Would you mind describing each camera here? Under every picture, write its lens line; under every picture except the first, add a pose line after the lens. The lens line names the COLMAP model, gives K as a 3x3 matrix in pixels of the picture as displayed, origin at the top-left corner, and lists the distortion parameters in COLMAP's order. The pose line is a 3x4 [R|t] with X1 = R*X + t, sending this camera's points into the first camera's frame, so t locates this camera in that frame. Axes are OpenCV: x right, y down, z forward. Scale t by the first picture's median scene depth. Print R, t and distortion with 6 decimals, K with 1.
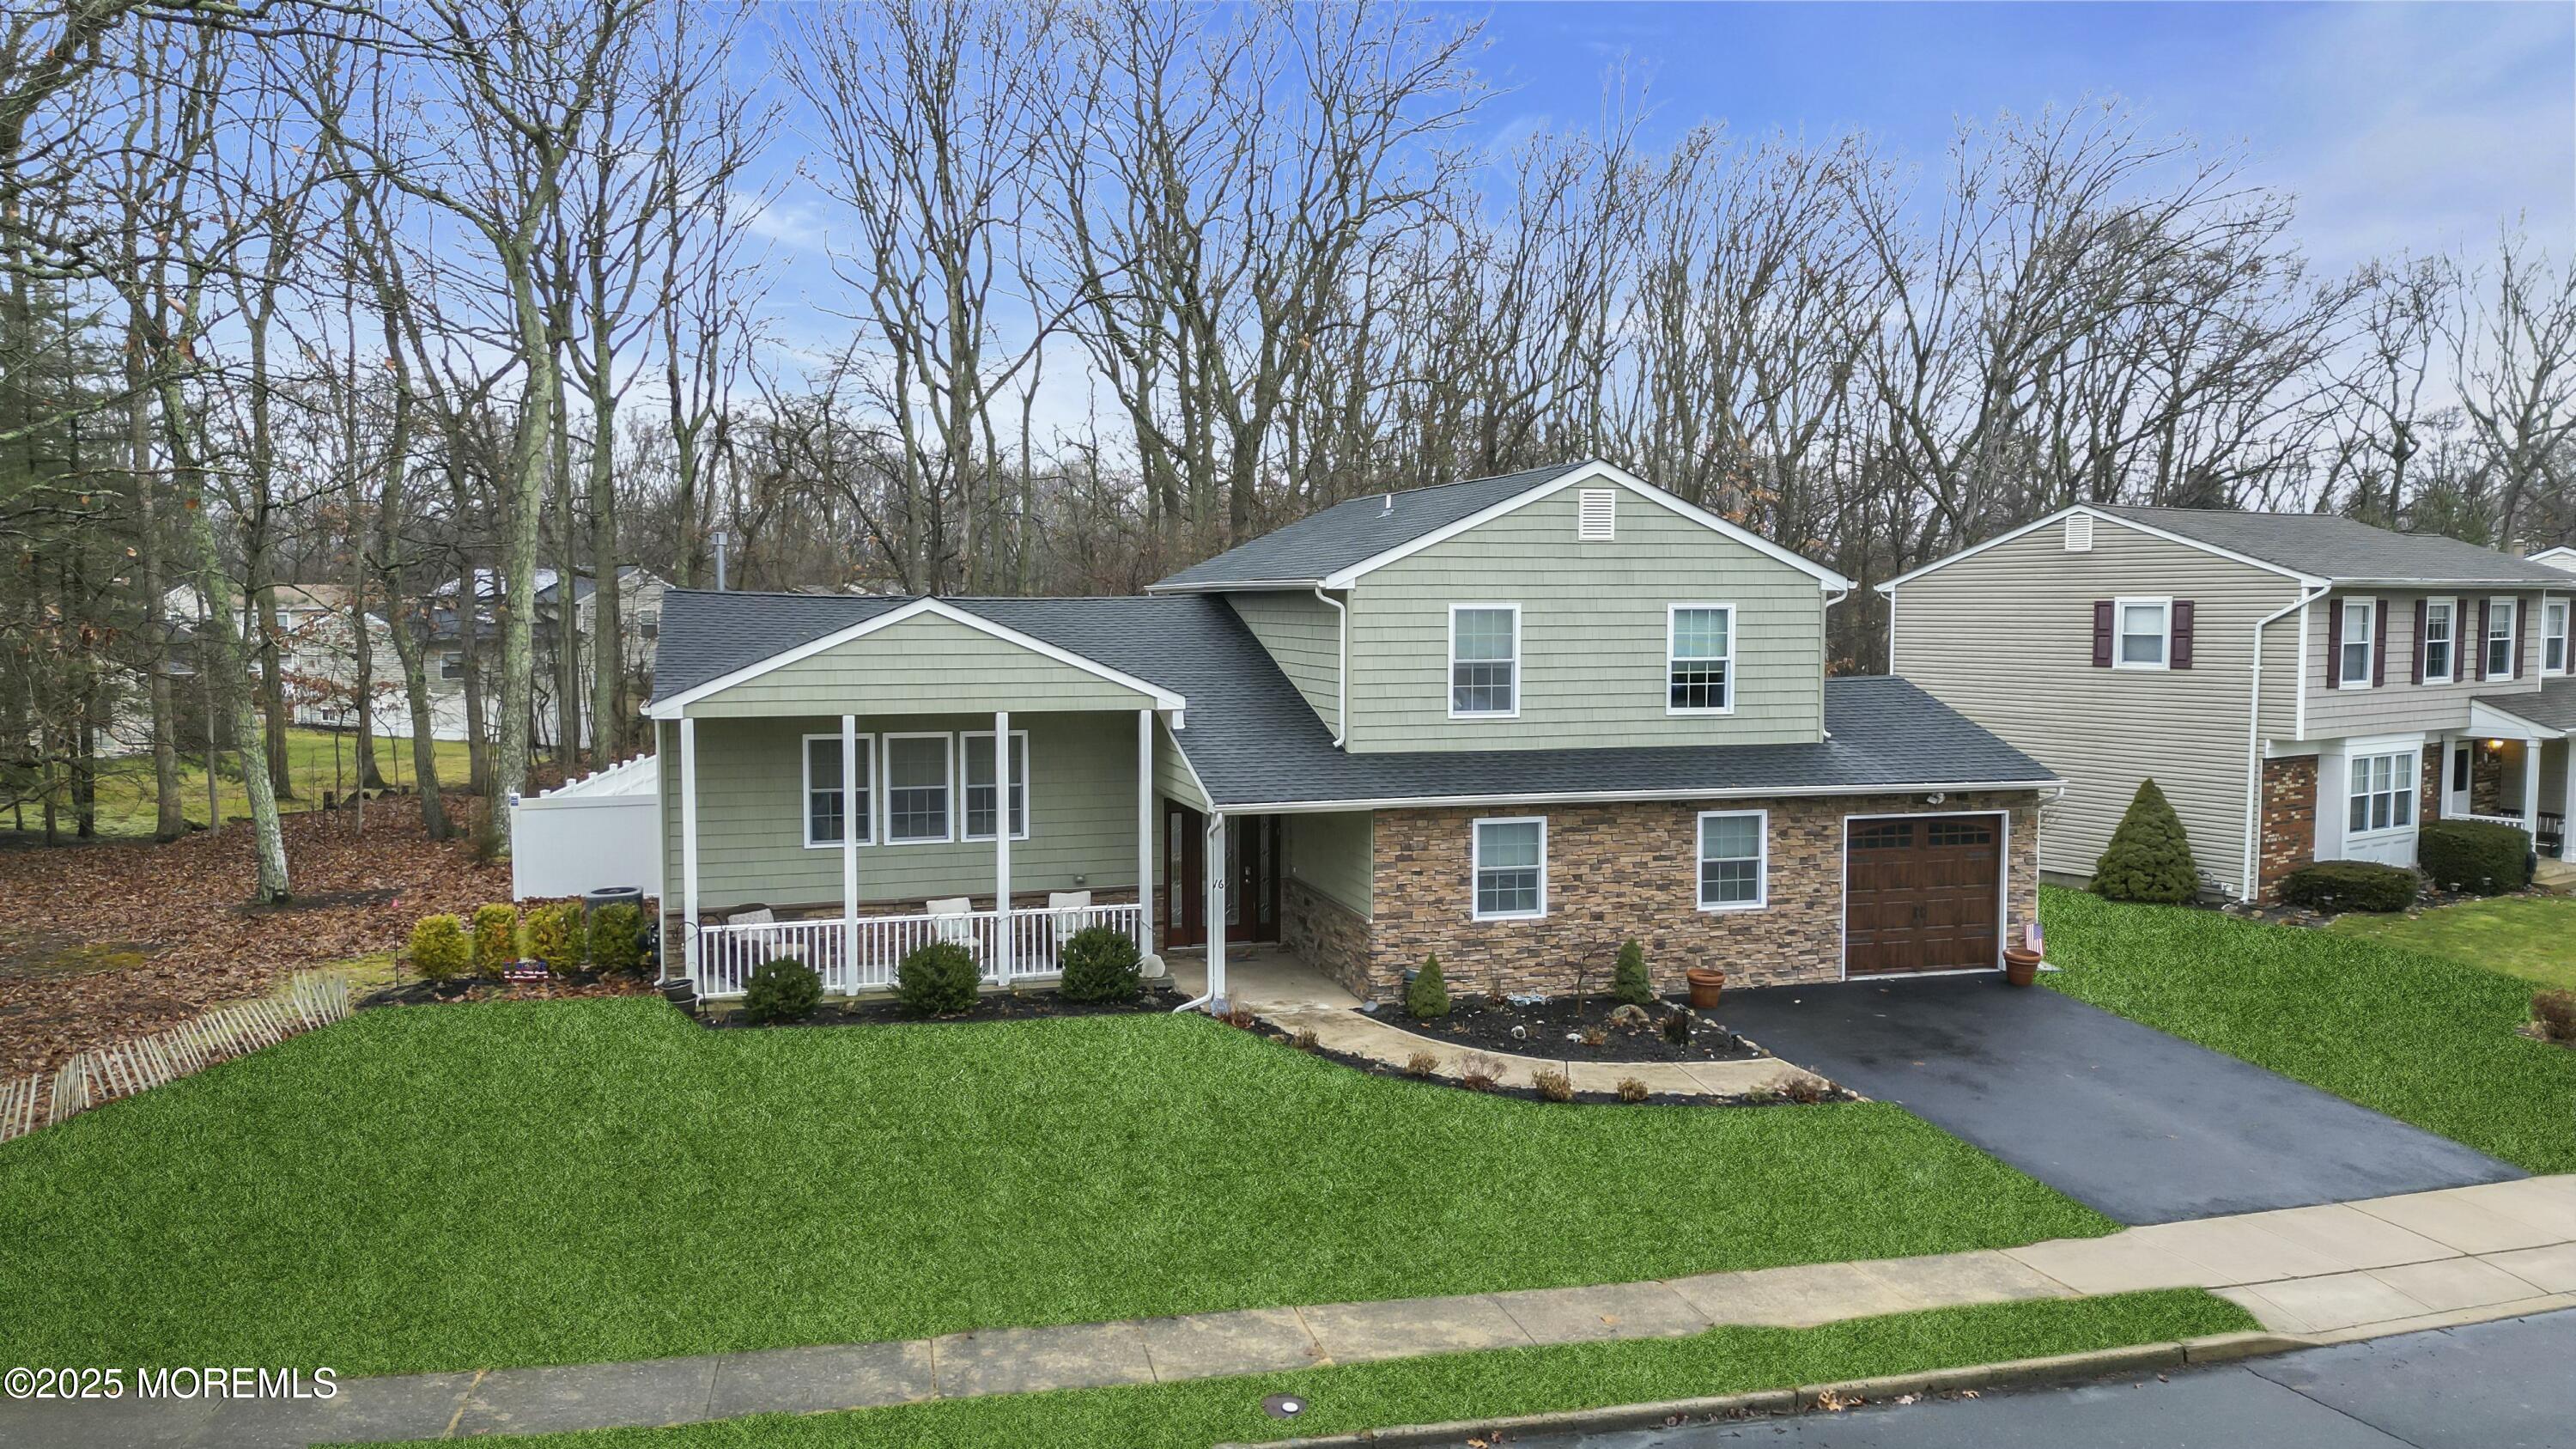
lens RADIAL K [[1776.7, 0, 1278.1], [0, 1776.7, 739.8], [0, 0, 1]] dist [0.084640, -0.068656]
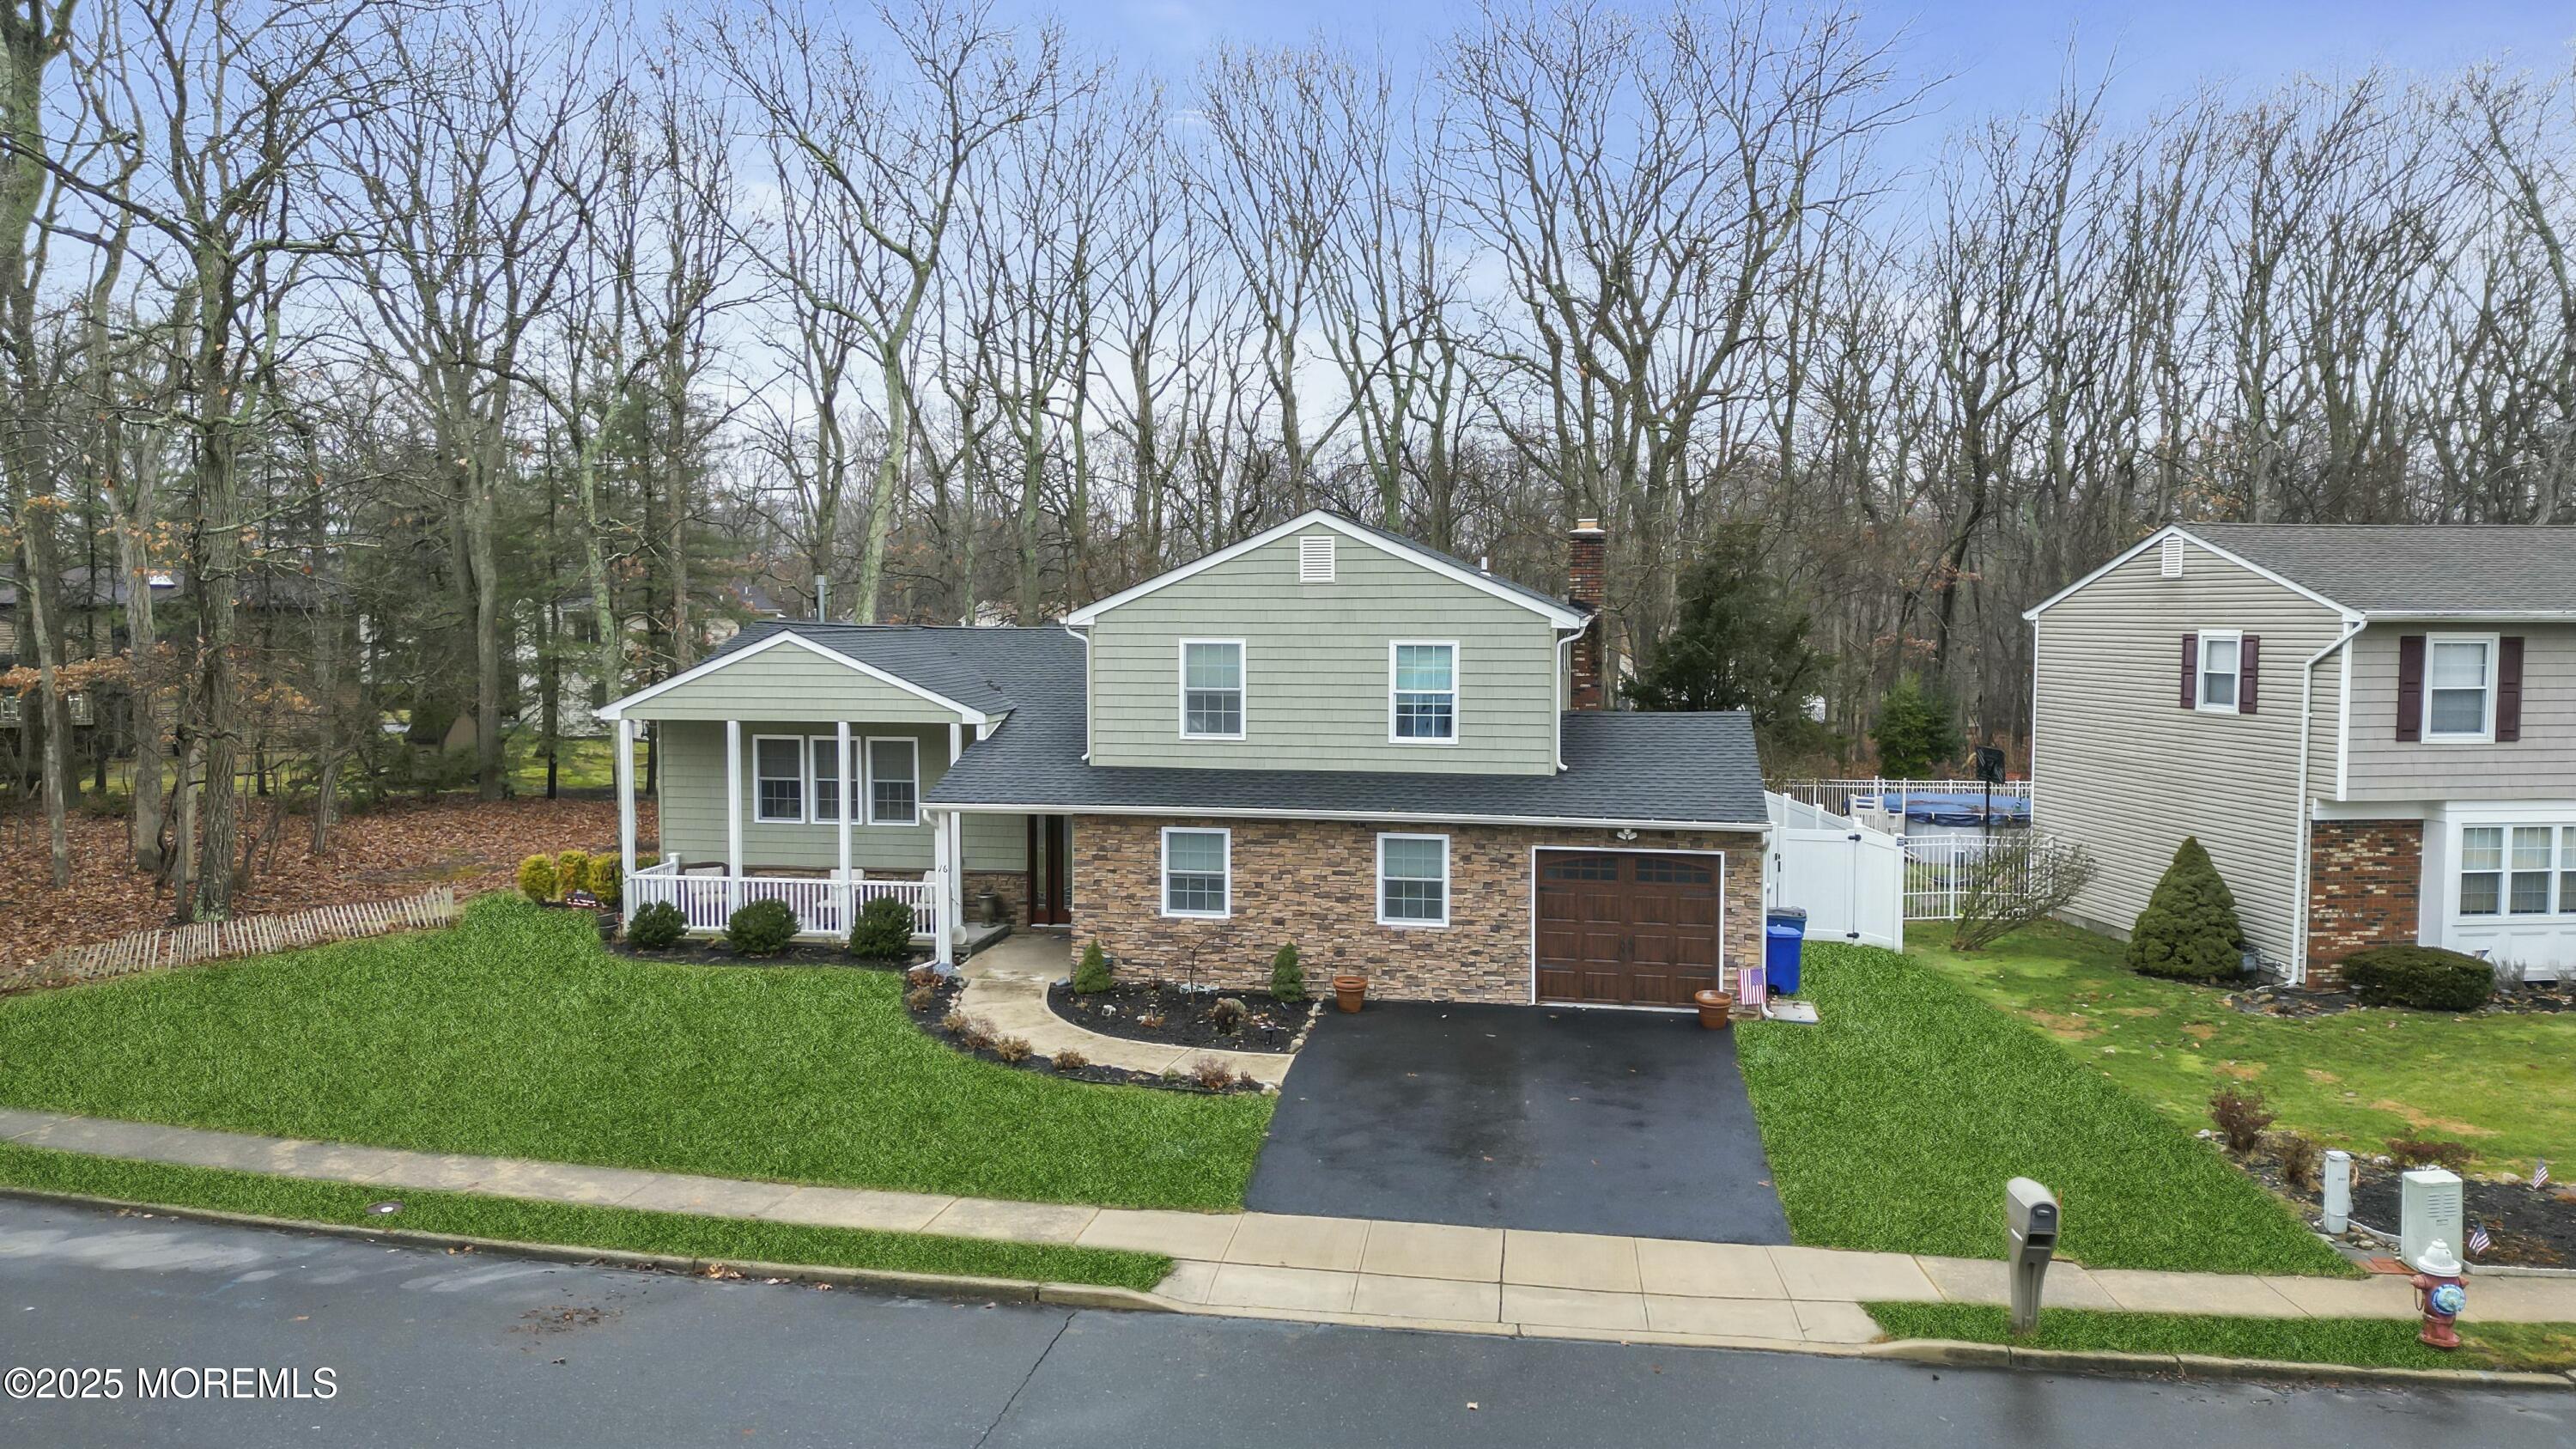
lens RADIAL K [[1776.7, 0, 1279.4], [0, 1776.7, 723.8], [0, 0, 1]] dist [0.084640, -0.068656]
pose [[0.890214, 0.030212, -0.454540, 0.673921], [-0.035742, 0.999355, -0.003577, -0.019903], [0.454139, 0.019430, 0.890719, 0.012647]]
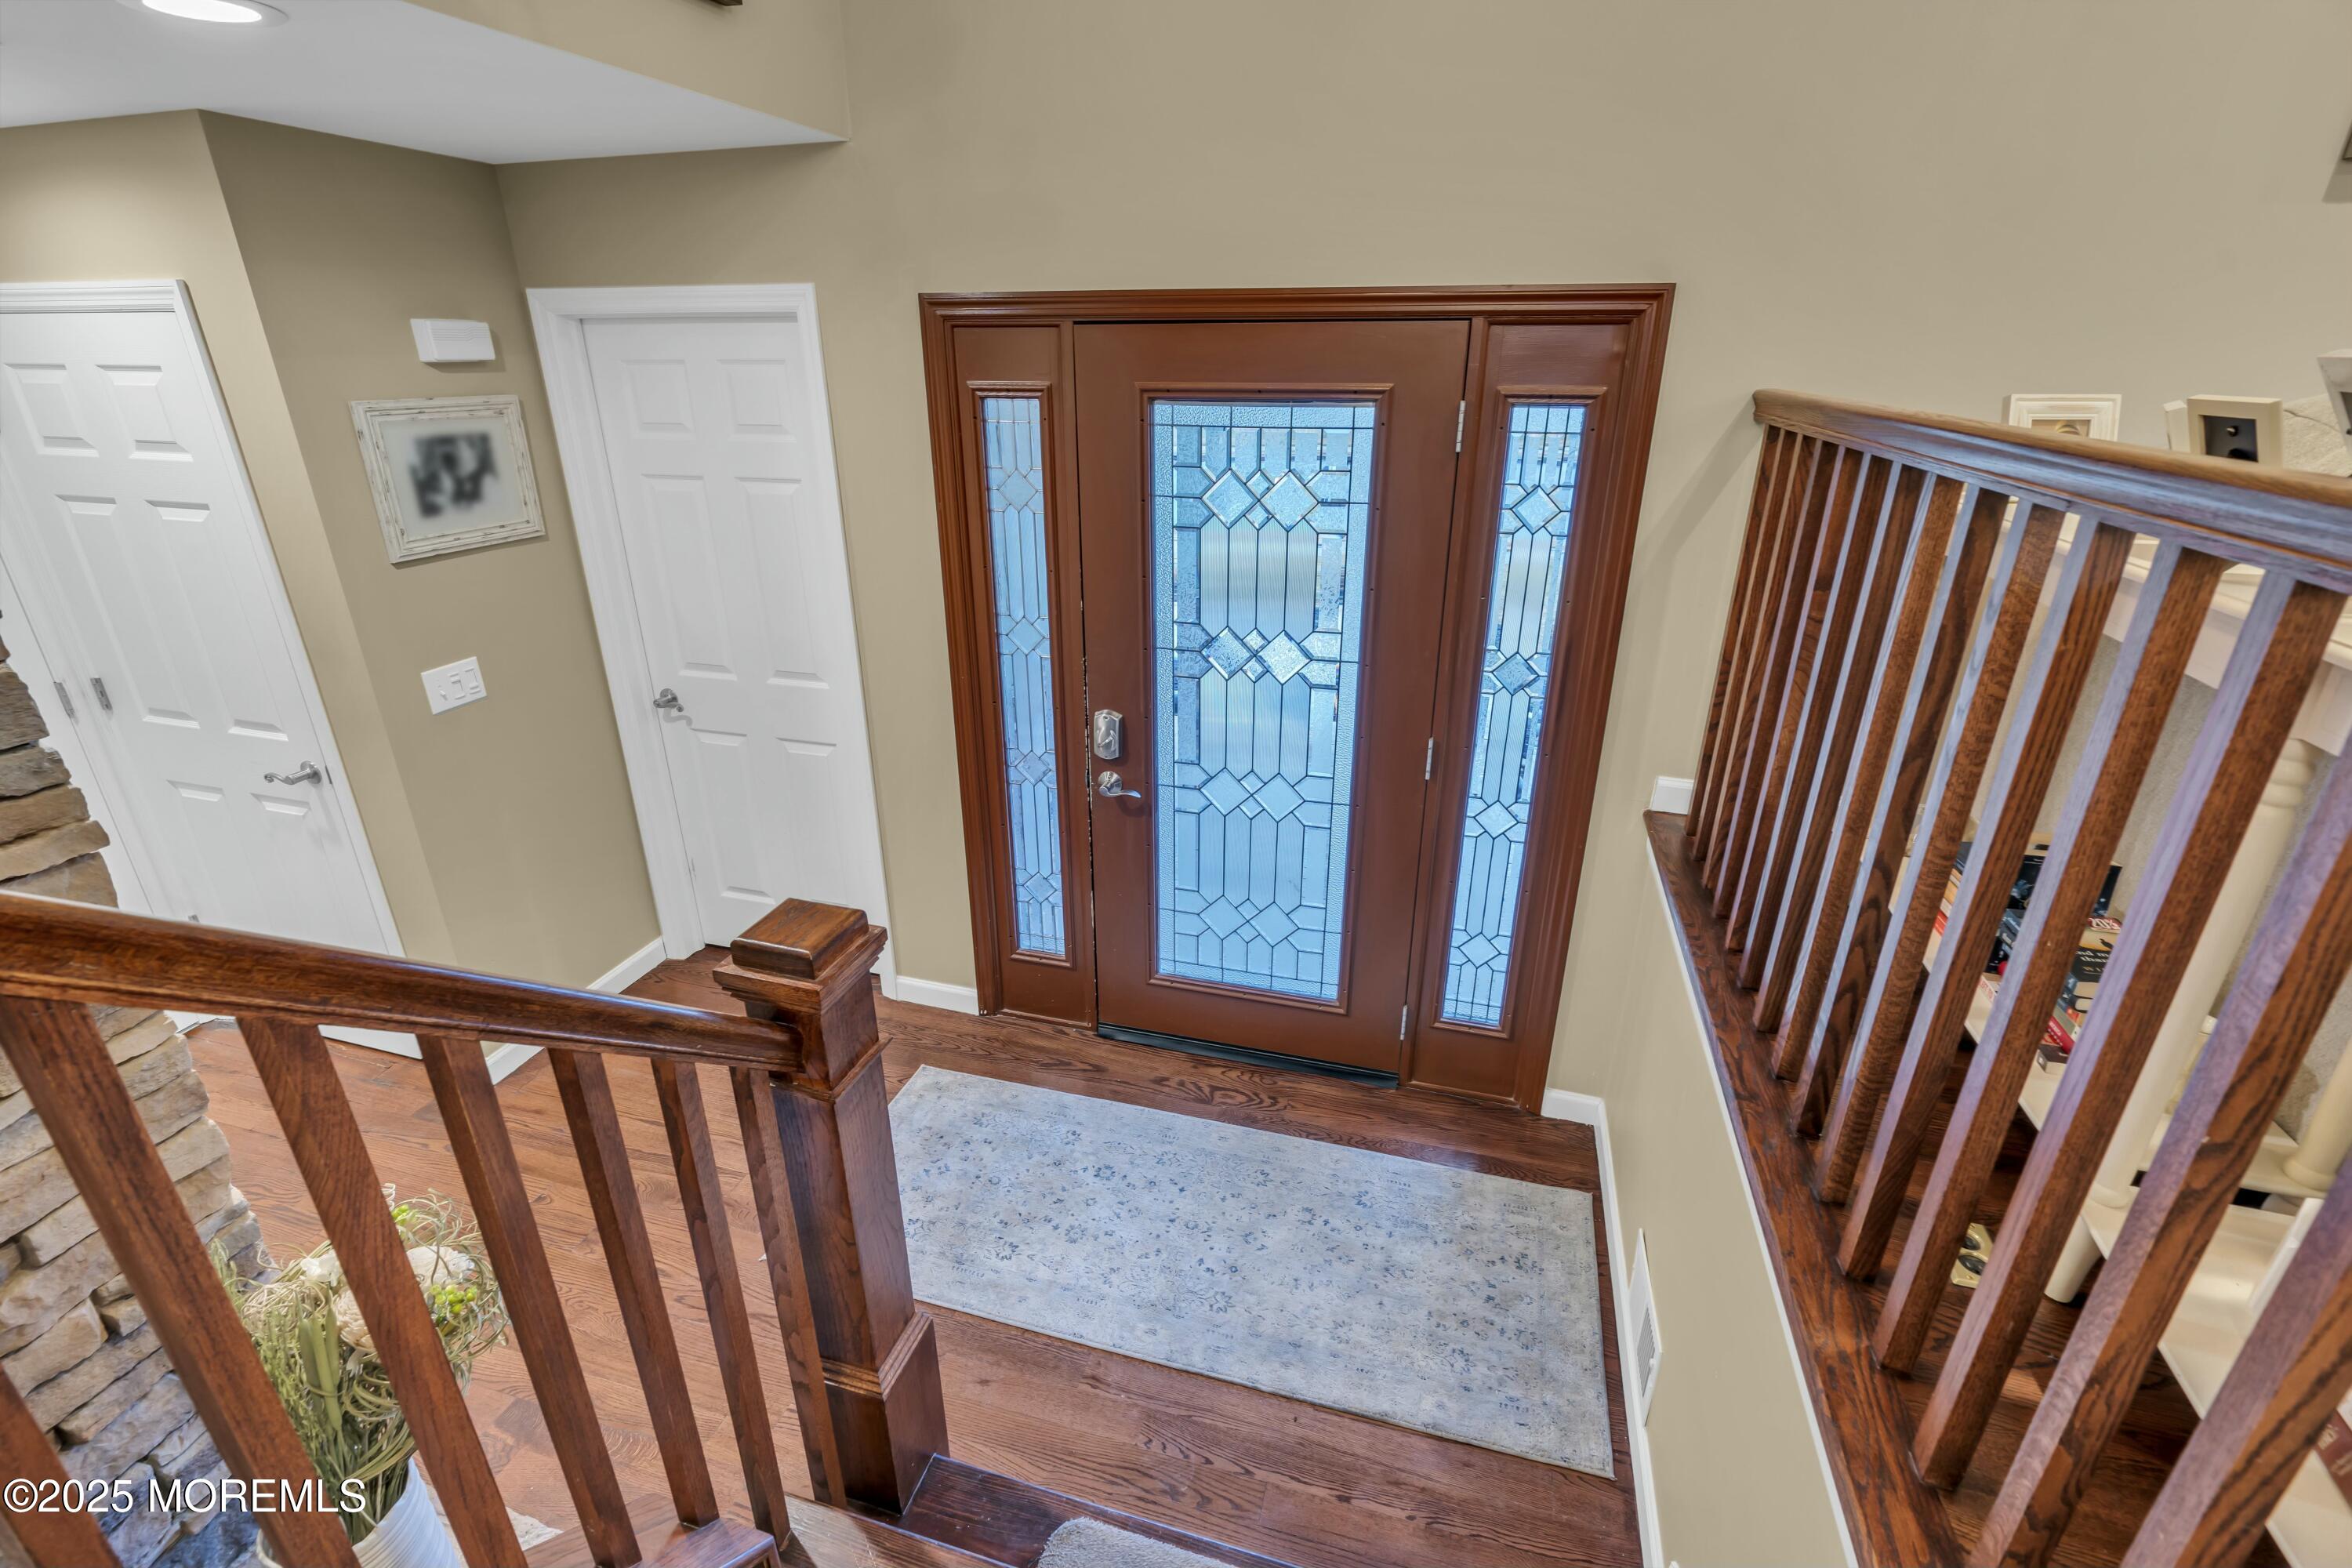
lens RADIAL K [[1048.8, 0, 1173.9], [0, 1048.8, 795.7], [0, 0, 1]] dist [-0.011595, 0.004257]
pose [[0.839356, 0.211769, -0.500635, 0.020083], [-0.036331, 0.940788, 0.337042, 0.046708], [0.542366, -0.264710, 0.797350, 0.987244]]
